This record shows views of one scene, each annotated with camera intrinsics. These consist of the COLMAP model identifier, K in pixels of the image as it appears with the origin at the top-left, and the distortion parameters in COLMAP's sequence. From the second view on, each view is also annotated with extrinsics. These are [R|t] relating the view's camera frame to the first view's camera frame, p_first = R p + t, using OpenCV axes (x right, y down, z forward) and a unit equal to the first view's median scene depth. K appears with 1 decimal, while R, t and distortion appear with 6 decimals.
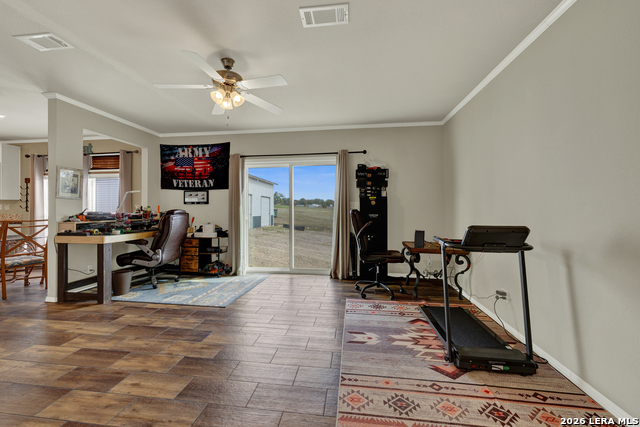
lens RADIAL K [[272.4, 0, 319.8], [0, 272.4, 208.6], [0, 0, 1]] dist [-0.006329, 0.002229]
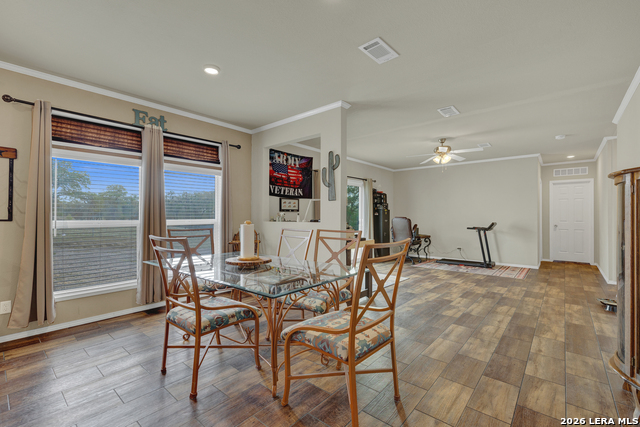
lens RADIAL K [[272.4, 0, 323.3], [0, 272.4, 215.6], [0, 0, 1]] dist [-0.006329, 0.002229]
pose [[0.564498, 0.005757, 0.825414, -1.233234], [-0.002807, 0.999983, -0.005055, 0.002960], [-0.825429, 0.000536, 0.564505, 0.324477]]
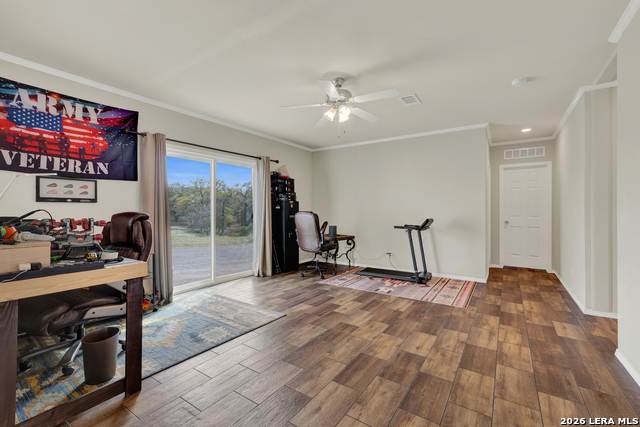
lens RADIAL K [[272.4, 0, 319.8], [0, 272.4, 210.5], [0, 0, 1]] dist [-0.006329, 0.002229]
pose [[0.460825, 0.002730, 0.887487, -0.716846], [-0.001085, 0.999996, -0.002513, 0.001218], [-0.887490, 0.000195, 0.460826, 0.288874]]
